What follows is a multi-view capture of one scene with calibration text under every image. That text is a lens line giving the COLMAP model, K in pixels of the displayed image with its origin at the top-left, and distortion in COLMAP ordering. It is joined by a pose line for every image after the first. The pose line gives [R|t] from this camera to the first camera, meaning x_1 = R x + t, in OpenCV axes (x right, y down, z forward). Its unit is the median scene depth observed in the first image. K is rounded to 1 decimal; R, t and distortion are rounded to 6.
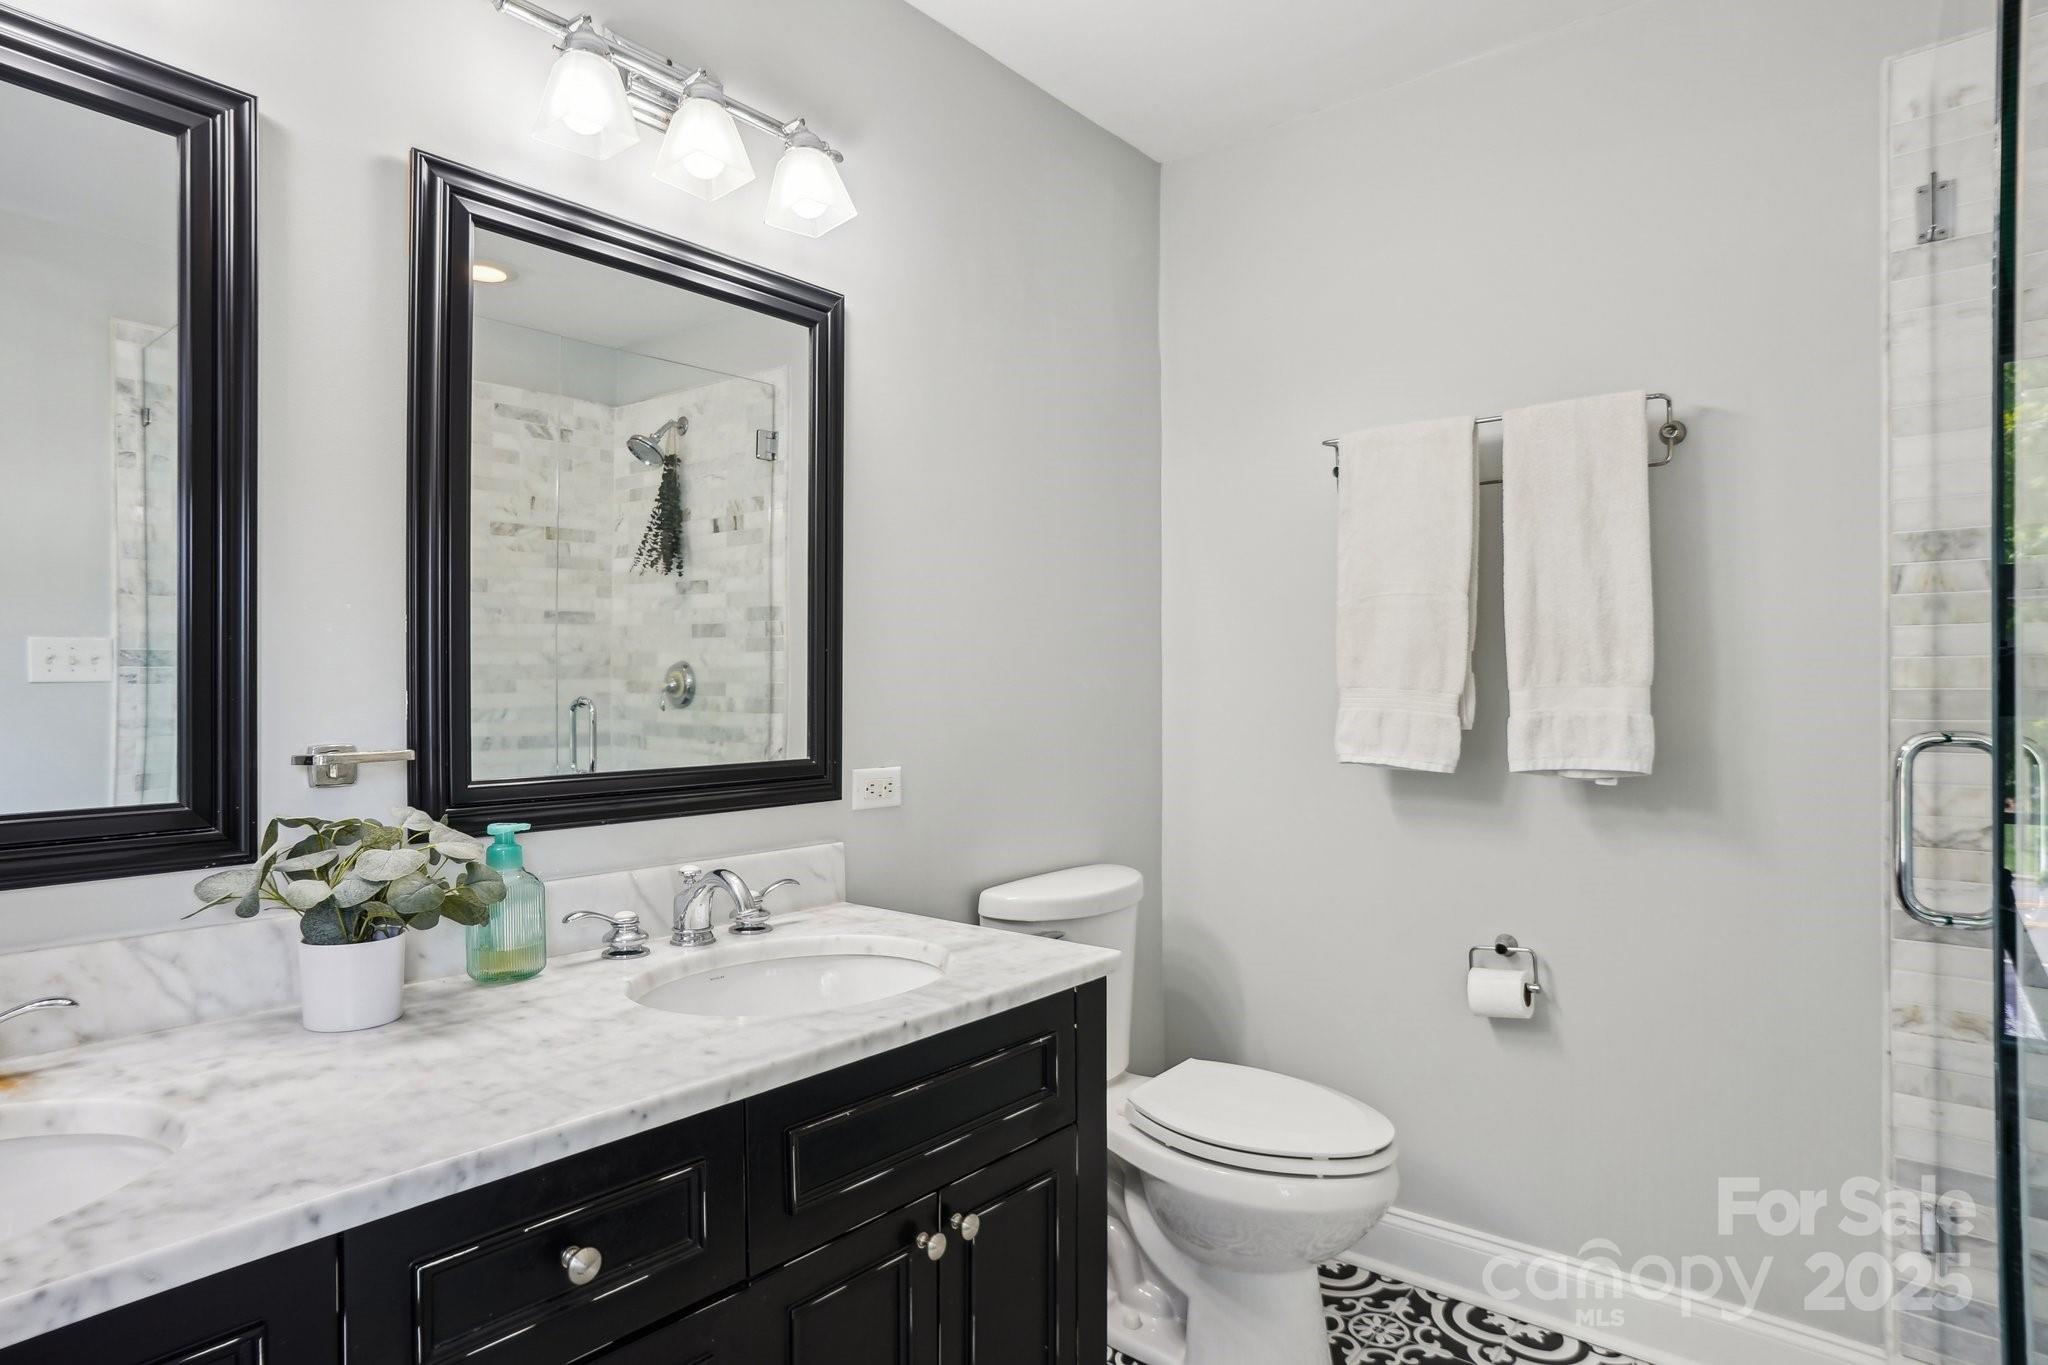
lens RADIAL K [[1129.4, 0, 1025.0], [0, 1129.4, 707.9], [0, 0, 1]] dist [-0.029718, 0.009809]
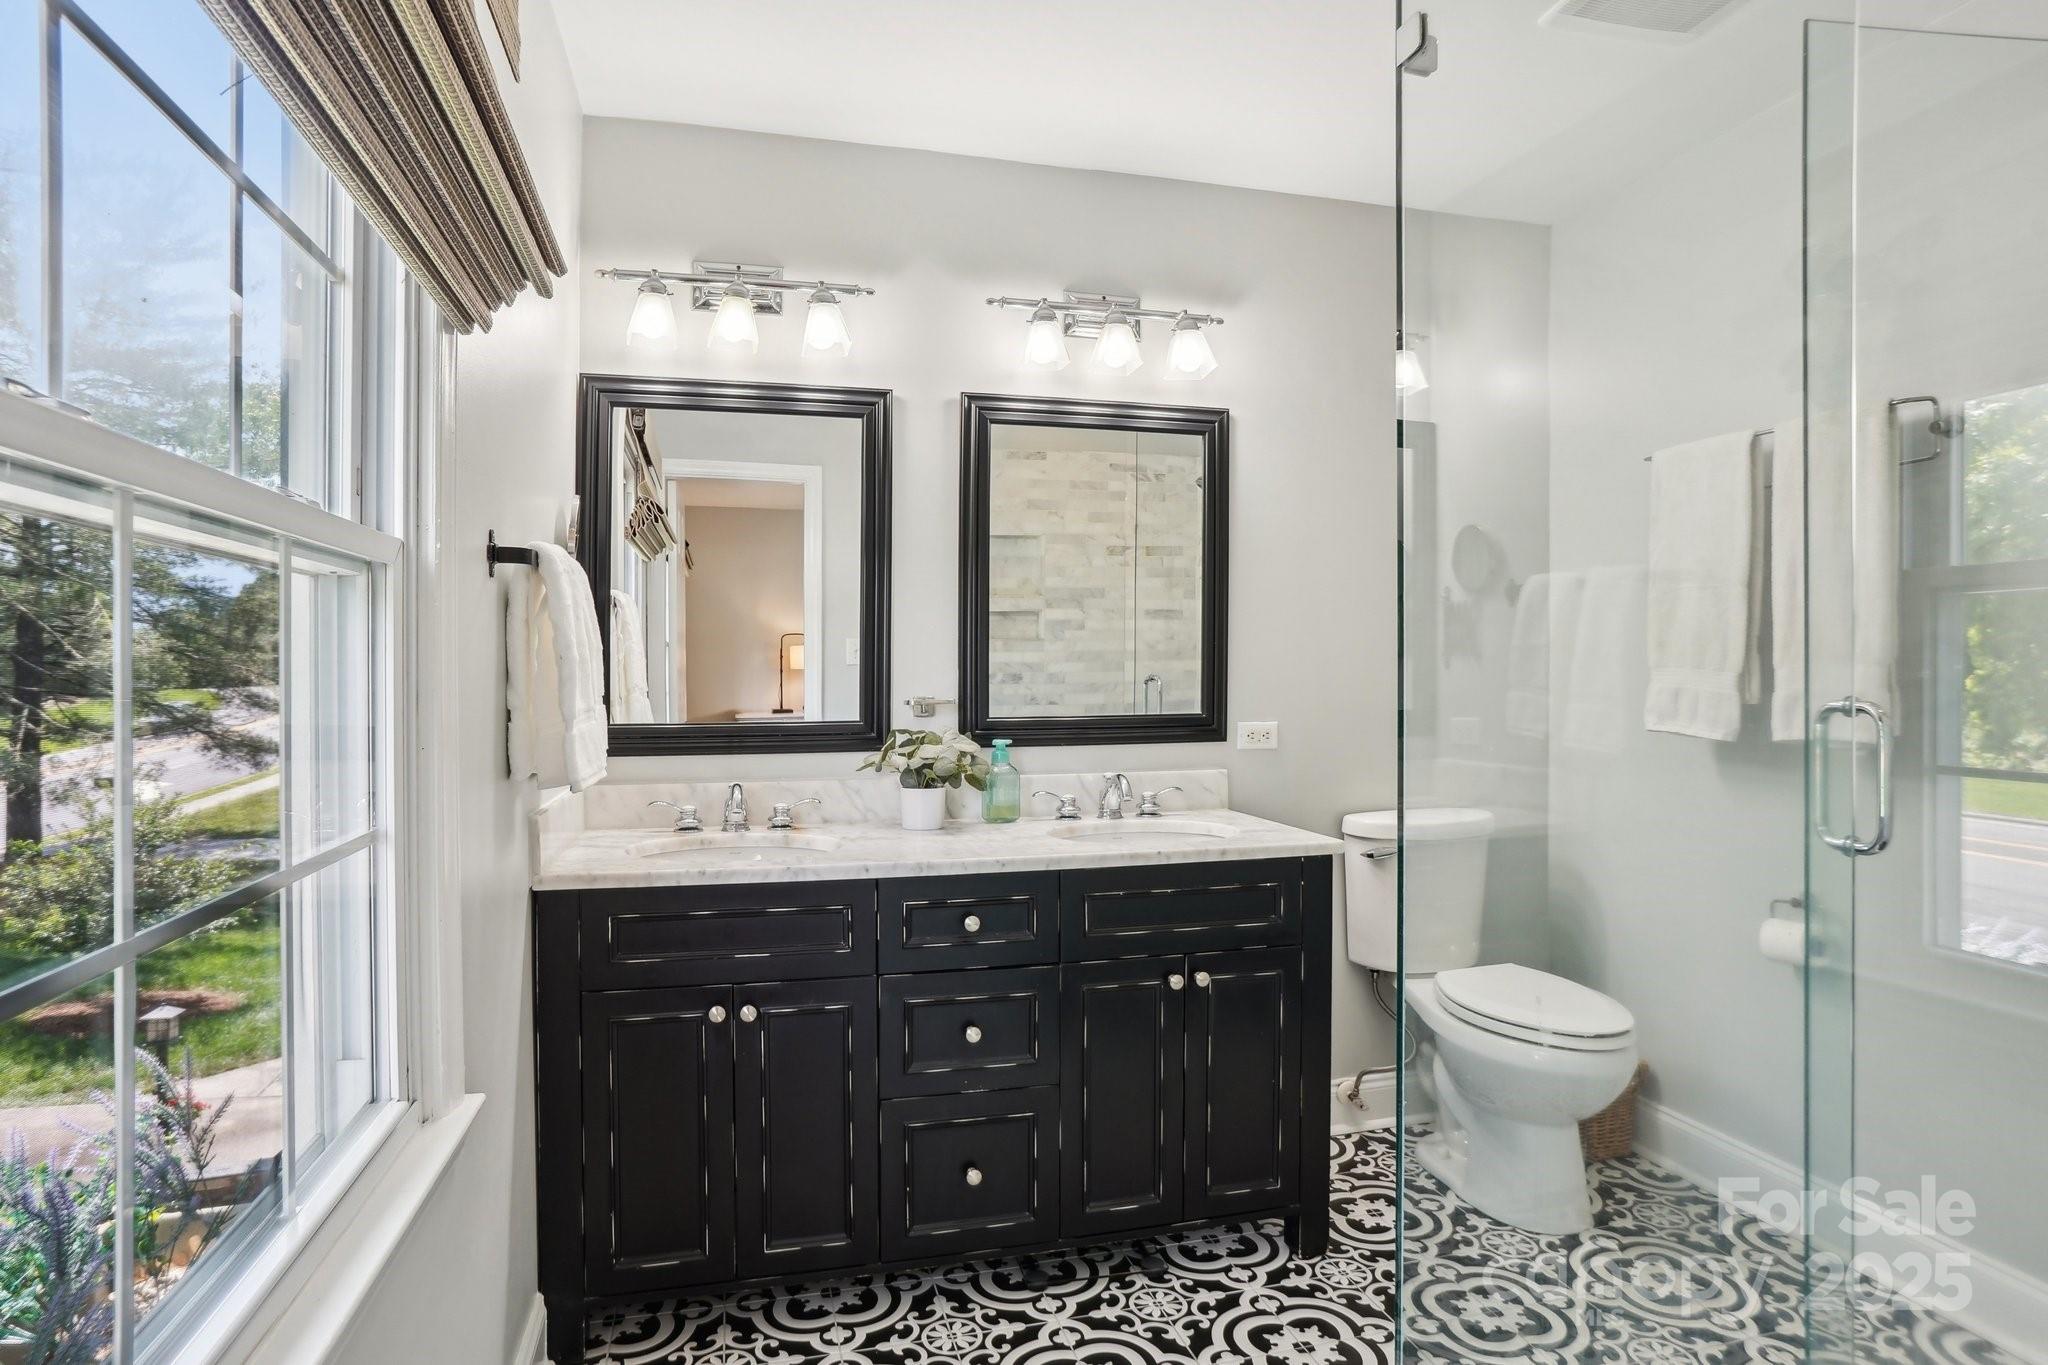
lens RADIAL K [[1129.4, 0, 1020.3], [0, 1129.4, 679.8], [0, 0, 1]] dist [-0.029718, 0.009809]
pose [[0.815230, 0.004913, -0.579116, 0.637143], [-0.008158, 0.999962, -0.003000, 0.006904], [0.579079, 0.007170, 0.815240, -0.513272]]
